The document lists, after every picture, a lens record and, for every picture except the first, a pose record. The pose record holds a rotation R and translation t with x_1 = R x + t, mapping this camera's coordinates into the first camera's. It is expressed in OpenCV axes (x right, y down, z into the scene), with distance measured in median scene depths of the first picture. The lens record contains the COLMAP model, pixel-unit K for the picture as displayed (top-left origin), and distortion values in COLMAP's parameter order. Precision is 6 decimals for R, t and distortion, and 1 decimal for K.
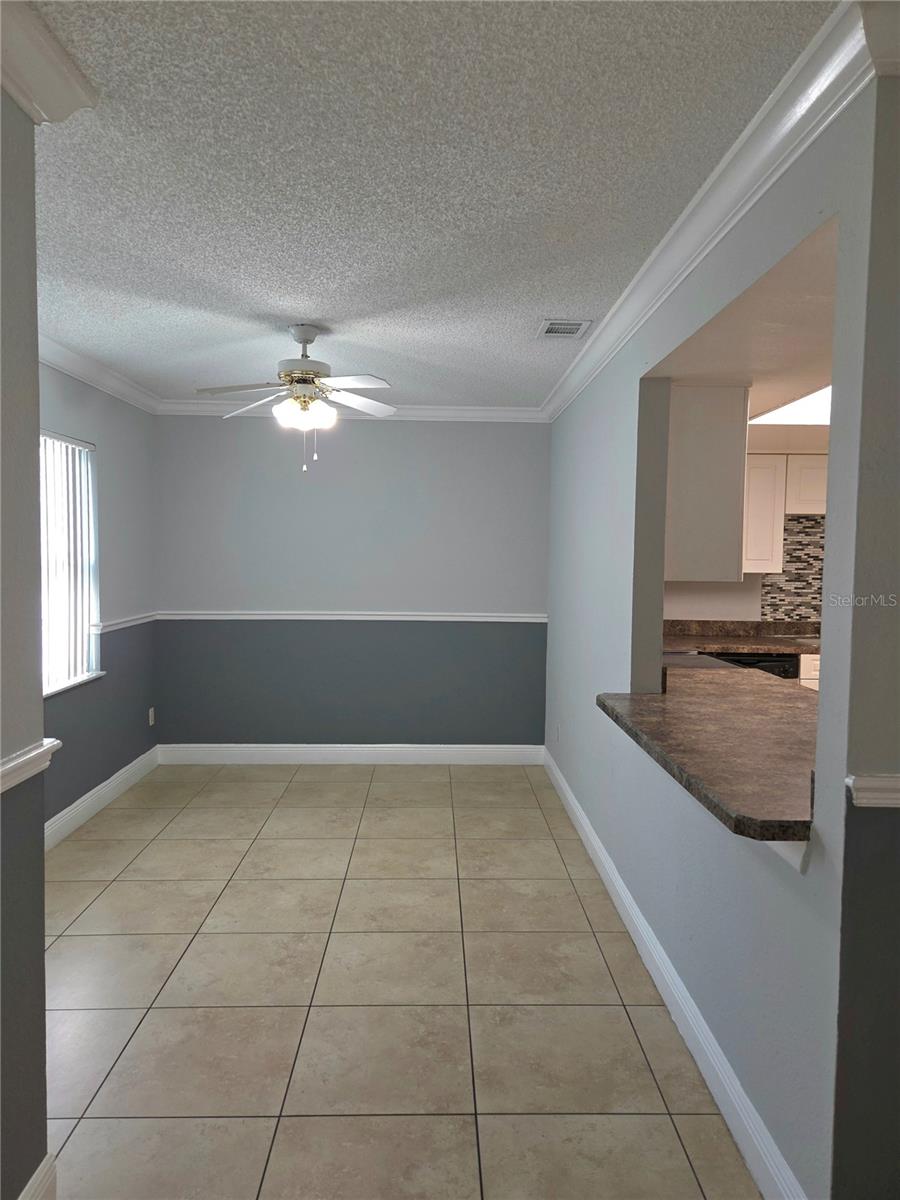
lens RADIAL K [[832.2, 0, 480.4], [0, 832.2, 596.7], [0, 0, 1]] dist [0.034126, -0.012101]
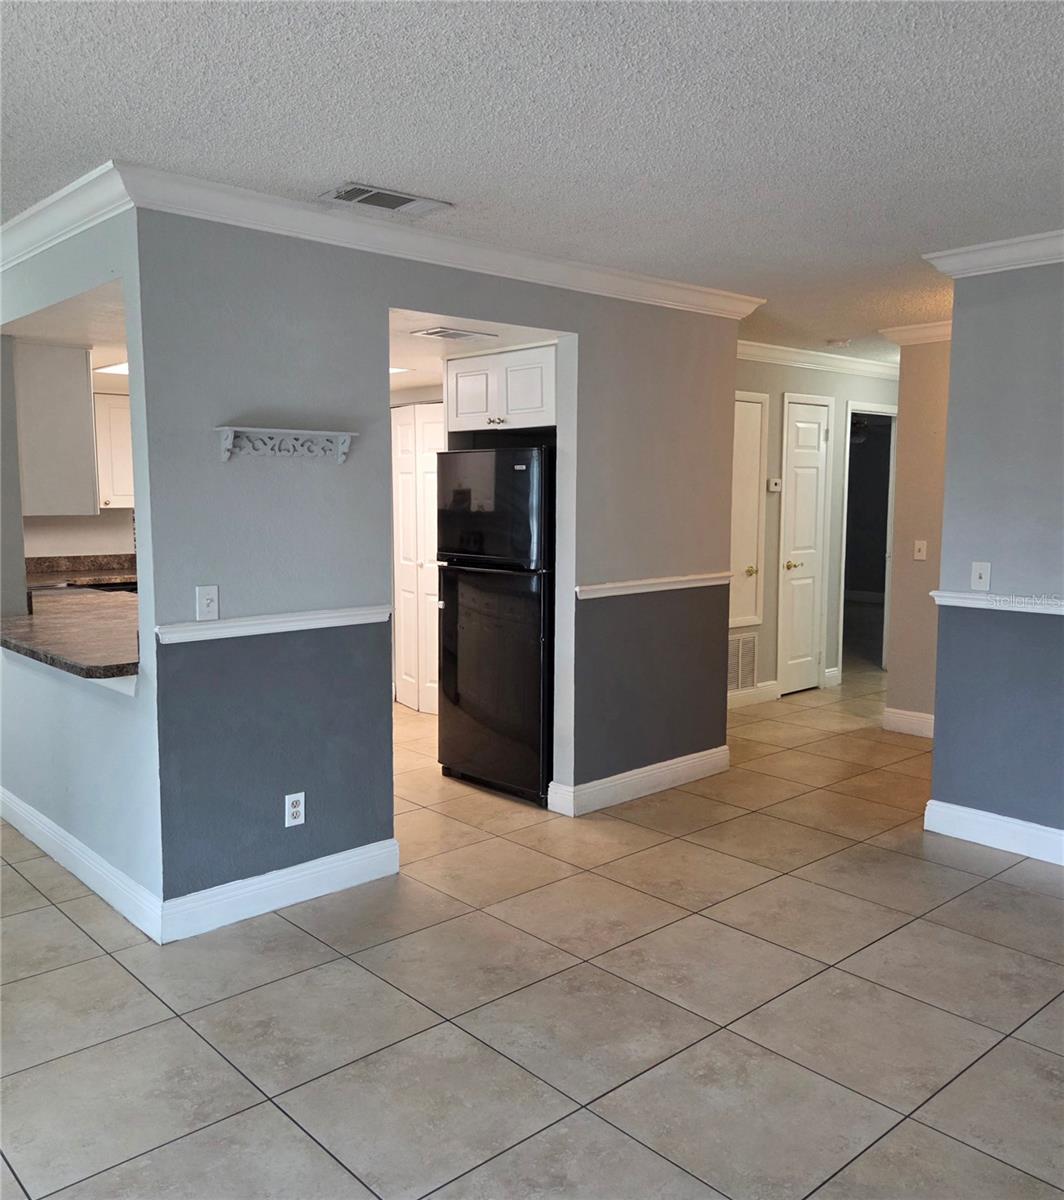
lens RADIAL K [[964.3, 0, 552.0], [0, 964.3, 586.8], [0, 0, 1]] dist [0.068963, -0.001236]
pose [[0.762023, -0.074462, 0.643254, -0.084039], [0.042256, 0.996967, 0.065349, 0.018729], [-0.646169, -0.022616, 0.762859, -0.413990]]
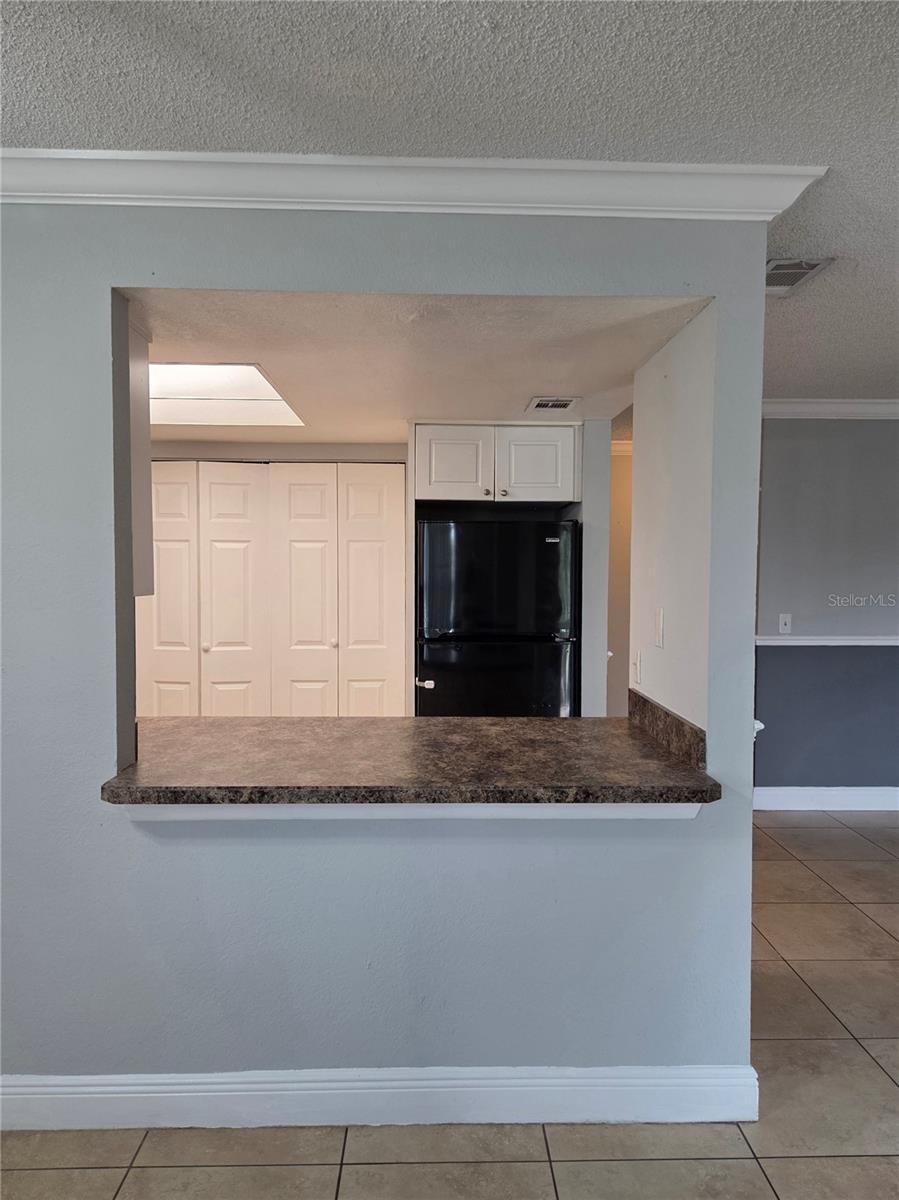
lens RADIAL K [[832.2, 0, 435.3], [0, 832.2, 607.1], [0, 0, 1]] dist [0.034126, -0.012101]
pose [[0.029642, -0.050097, 0.998304, -0.382533], [0.047077, 0.997705, 0.048669, -0.023483], [-0.998451, 0.045555, 0.031932, 0.598507]]
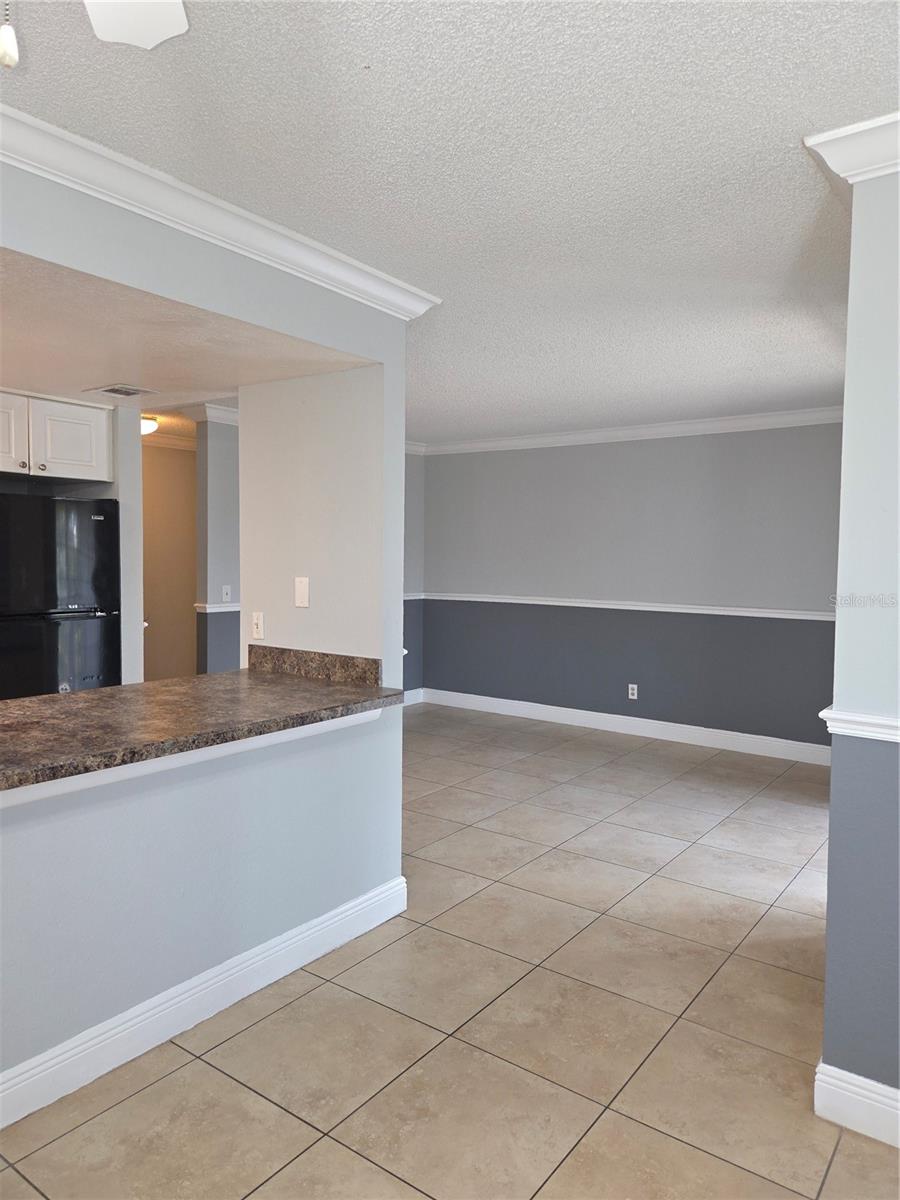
lens RADIAL K [[832.2, 0, 462.0], [0, 832.2, 606.4], [0, 0, 1]] dist [0.034126, -0.012101]
pose [[-0.783067, -0.055027, 0.619498, -0.388625], [0.013177, 0.994387, 0.104983, -0.042335], [-0.621797, 0.090372, -0.777947, 1.033249]]
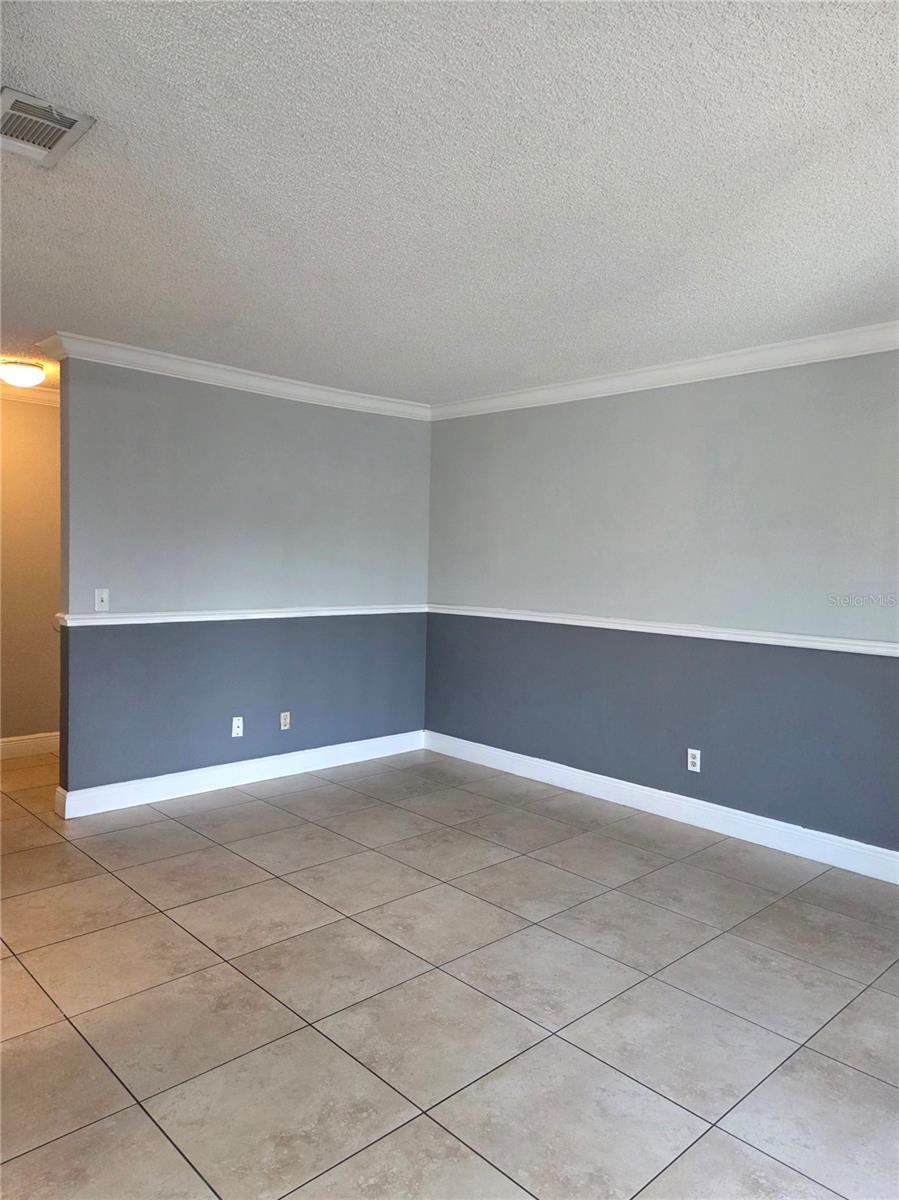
lens RADIAL K [[832.2, 0, 461.3], [0, 832.2, 601.9], [0, 0, 1]] dist [0.034126, -0.012101]
pose [[-0.661076, -0.061122, 0.747825, -0.244841], [0.006786, 0.996149, 0.087418, -0.002447], [-0.750288, 0.062864, -0.658115, 0.482153]]
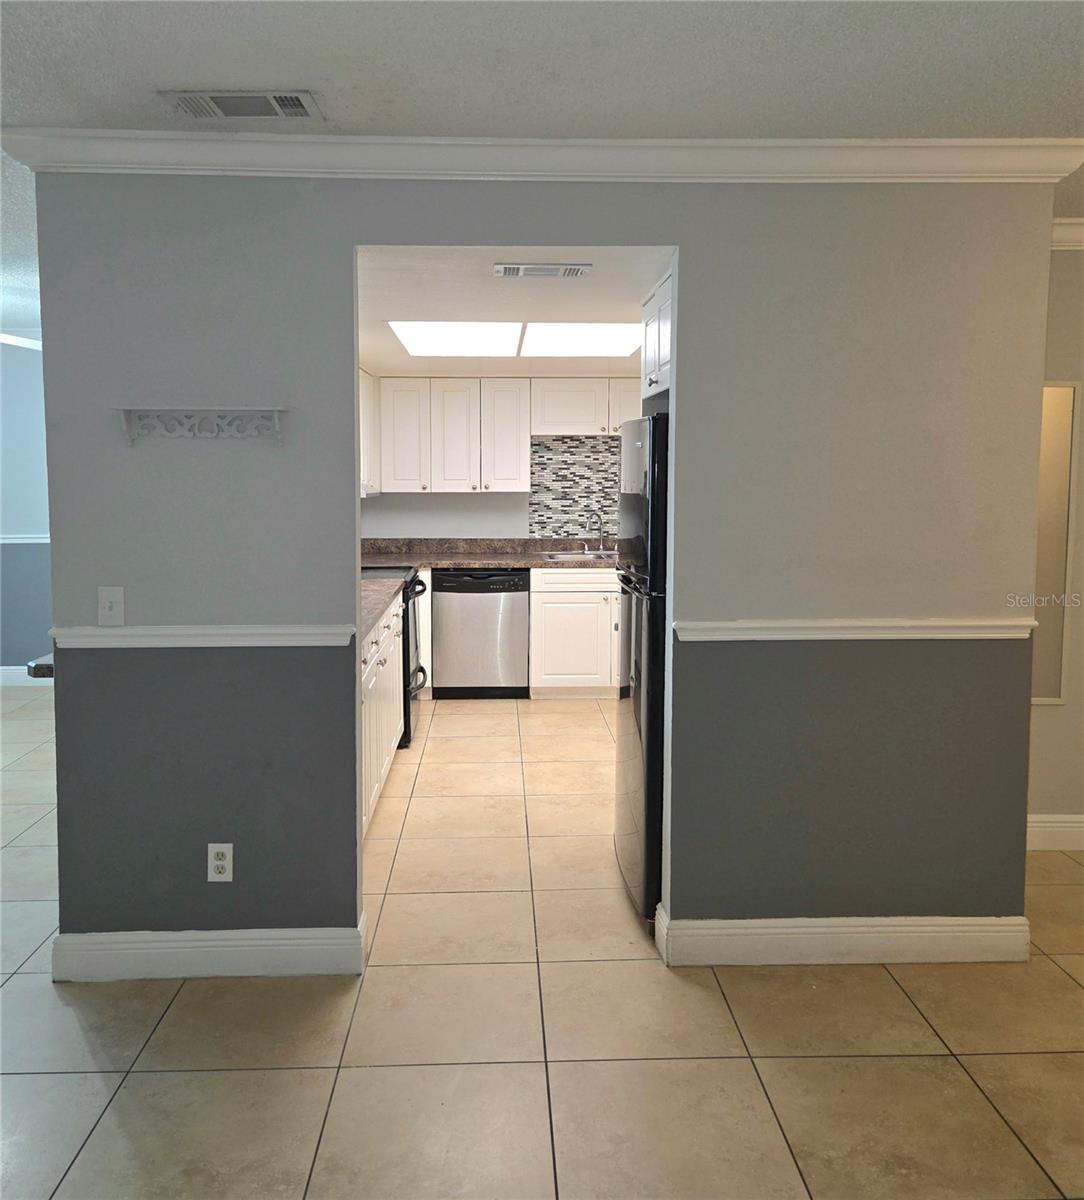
lens RADIAL K [[1000.9, 0, 576.5], [0, 1000.9, 535.6], [0, 0, 1]] dist [0.047150, -0.037776]
pose [[0.999775, -0.012544, 0.017091, 0.565656], [0.012328, 0.999844, 0.012672, 0.016023], [-0.017248, -0.012459, 0.999774, -0.353164]]
